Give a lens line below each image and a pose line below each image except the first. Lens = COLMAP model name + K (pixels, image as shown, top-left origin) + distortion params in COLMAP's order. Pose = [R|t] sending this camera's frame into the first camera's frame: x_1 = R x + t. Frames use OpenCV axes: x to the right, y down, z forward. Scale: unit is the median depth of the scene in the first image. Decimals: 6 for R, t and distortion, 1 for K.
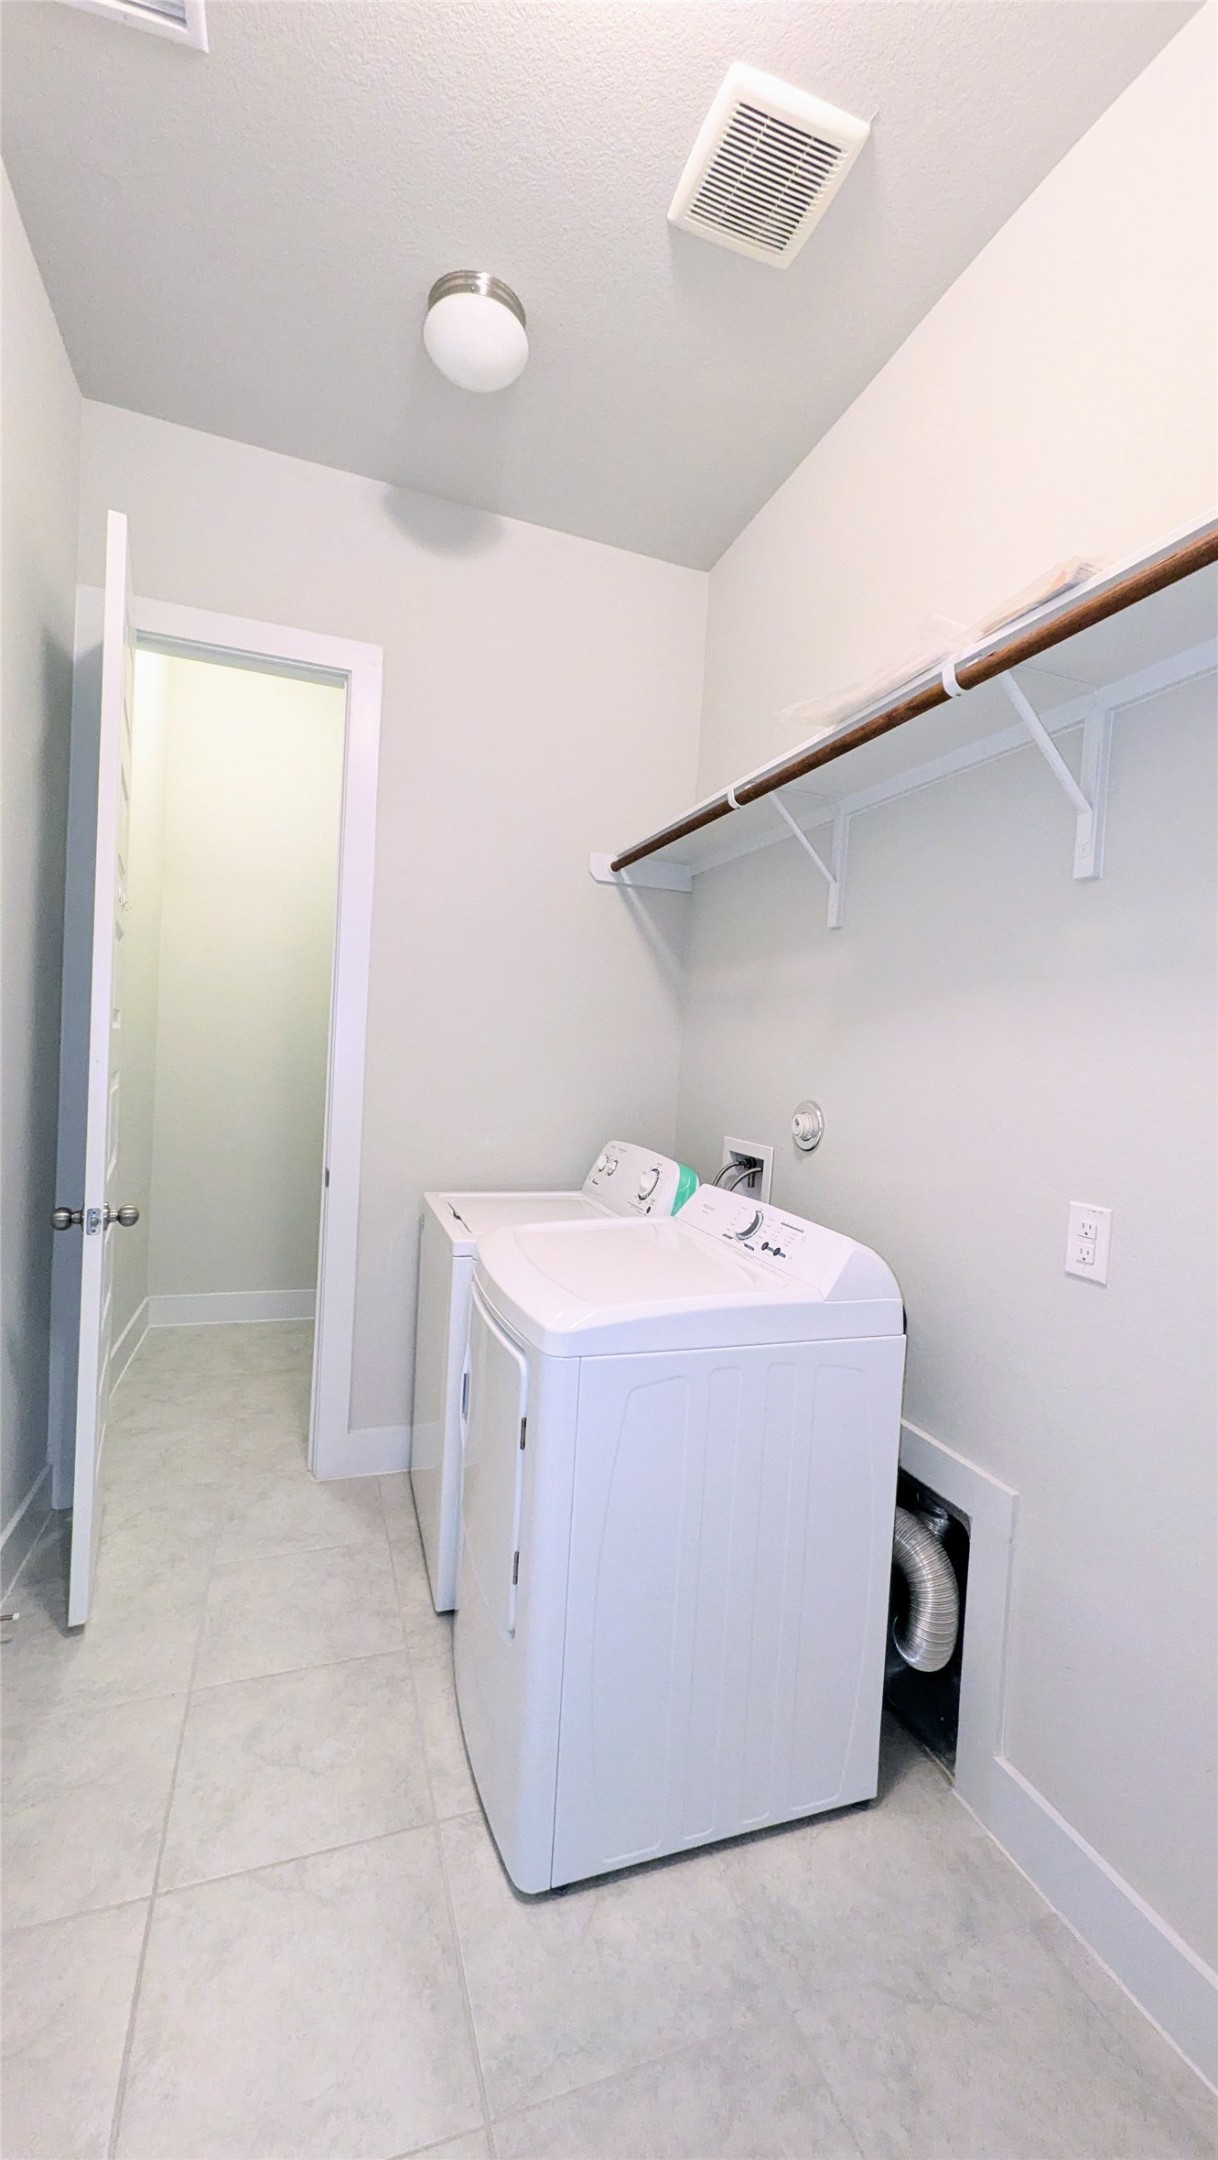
lens RADIAL K [[878.3, 0, 609.0], [0, 878.3, 1080.0], [0, 0, 1]] dist [-0.000697, -0.000116]
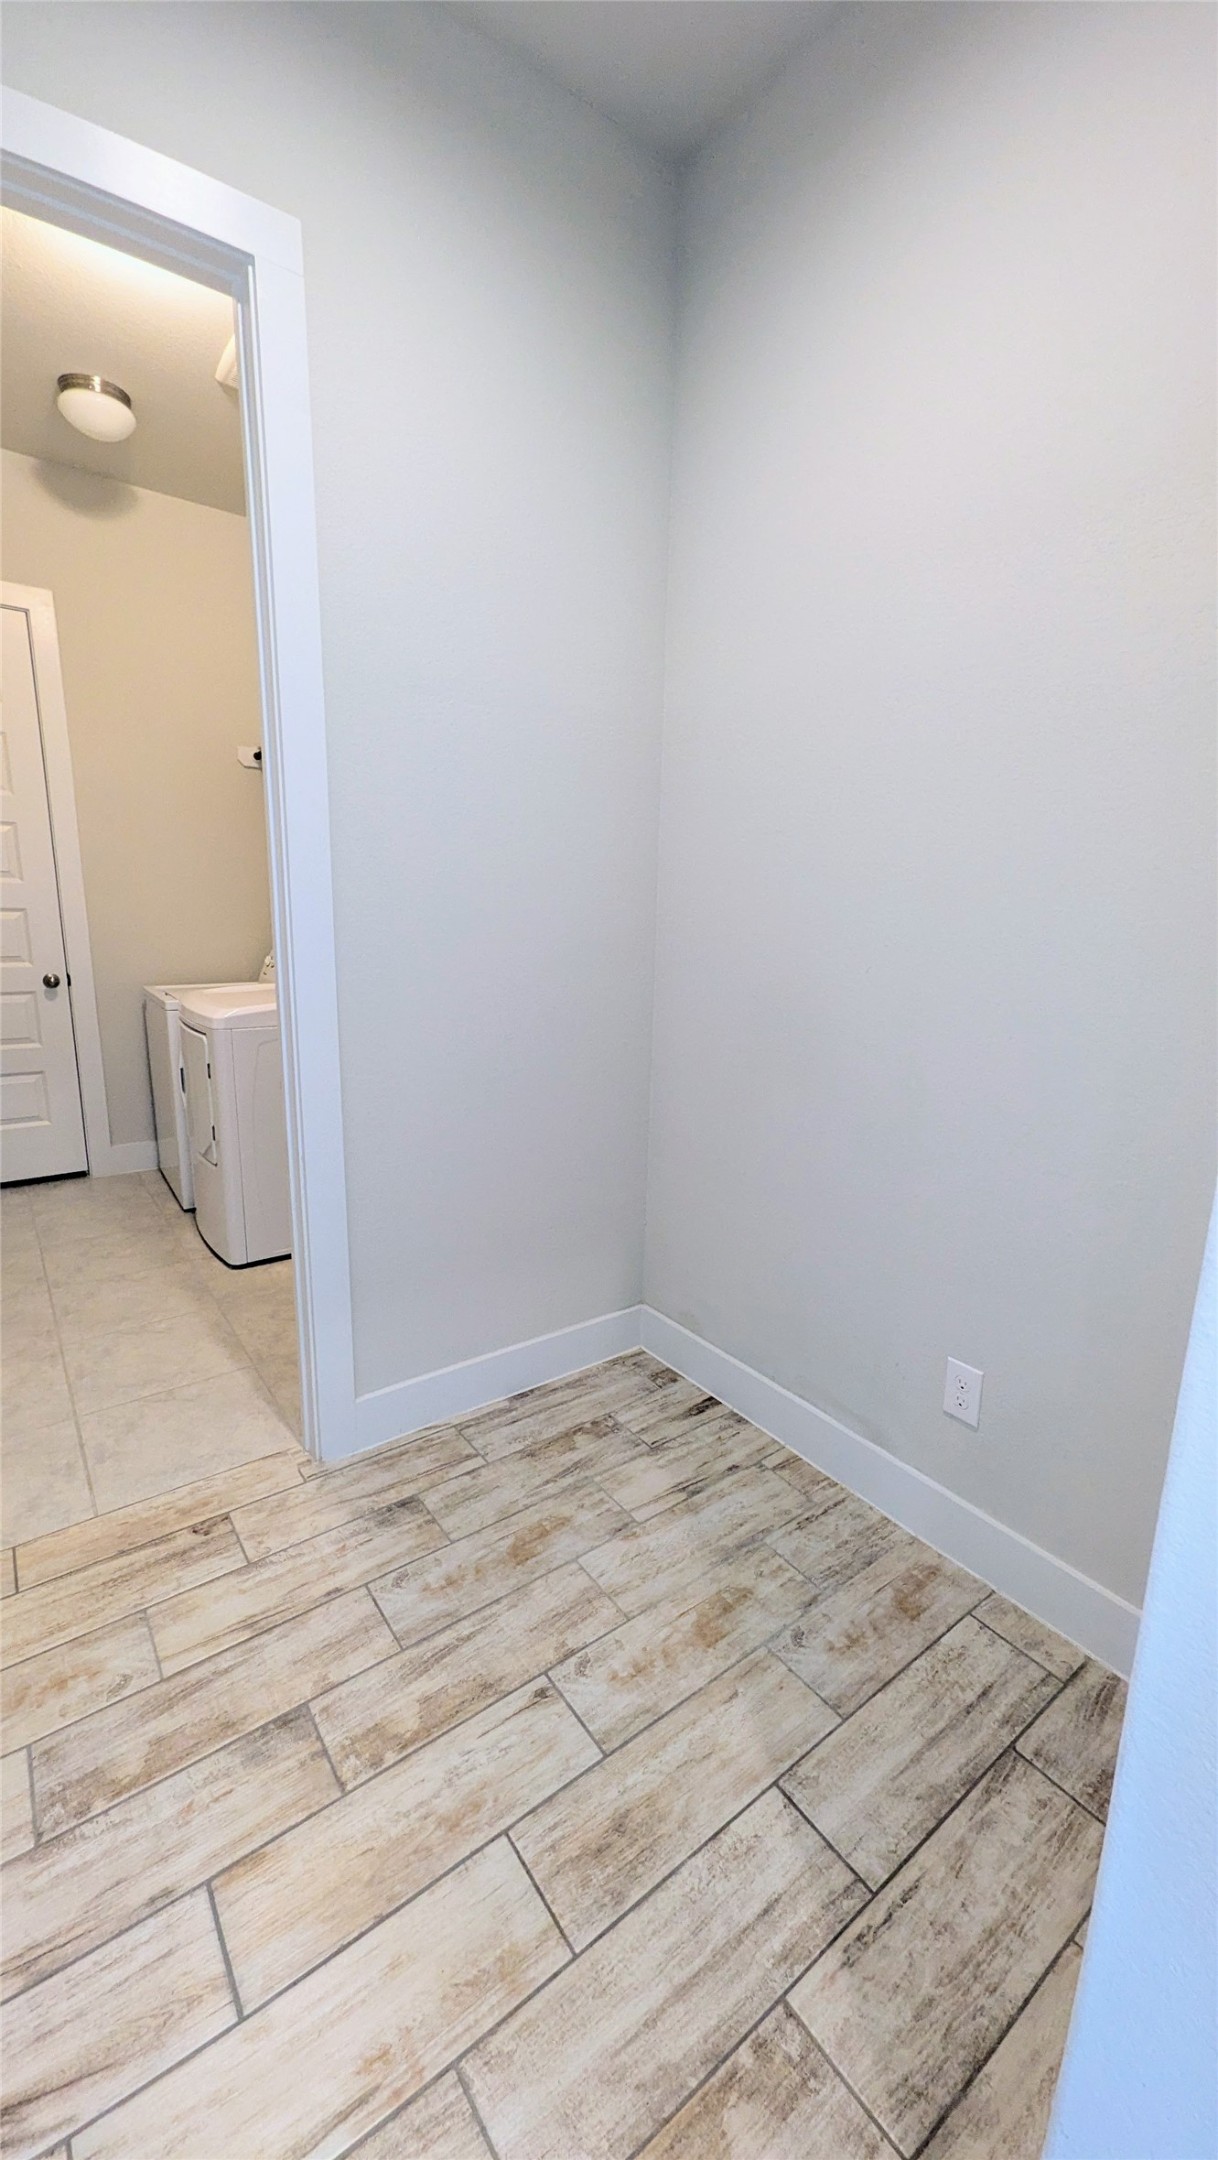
lens RADIAL K [[878.5, 0, 617.1], [0, 878.5, 1084.0], [0, 0, 1]] dist [0.012040, -0.000282]
pose [[0.958062, -0.090861, 0.271774, 0.197743], [0.036831, 0.979578, 0.197662, 0.032890], [-0.284184, -0.179363, 0.941843, -0.961383]]
